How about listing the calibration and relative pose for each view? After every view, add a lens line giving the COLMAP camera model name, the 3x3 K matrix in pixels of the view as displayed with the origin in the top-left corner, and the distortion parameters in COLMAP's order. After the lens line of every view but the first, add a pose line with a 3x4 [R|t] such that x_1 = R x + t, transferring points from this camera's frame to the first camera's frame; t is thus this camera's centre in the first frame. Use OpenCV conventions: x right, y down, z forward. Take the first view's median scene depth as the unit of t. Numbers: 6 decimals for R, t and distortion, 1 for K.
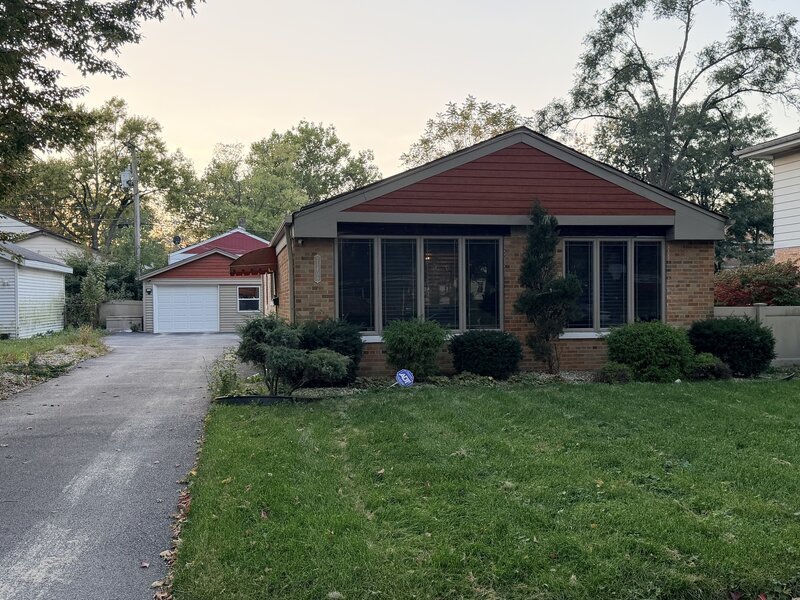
lens RADIAL K [[777.8, 0, 400.0], [0, 777.8, 300.0], [0, 0, 1]] dist [0.118606, -0.000989]
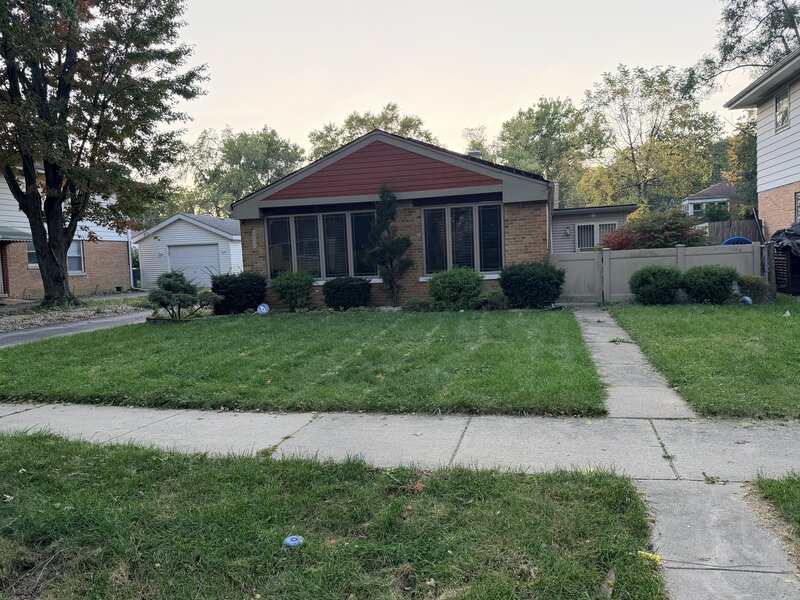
lens RADIAL K [[646.9, 0, 400.0], [0, 646.9, 300.0], [0, 0, 1]] dist [0.148075, -0.239325]
pose [[0.906235, -0.006115, -0.422730, 0.595213], [0.037983, 0.997029, 0.067004, 0.003800], [0.421064, -0.076778, 0.903775, -0.043622]]
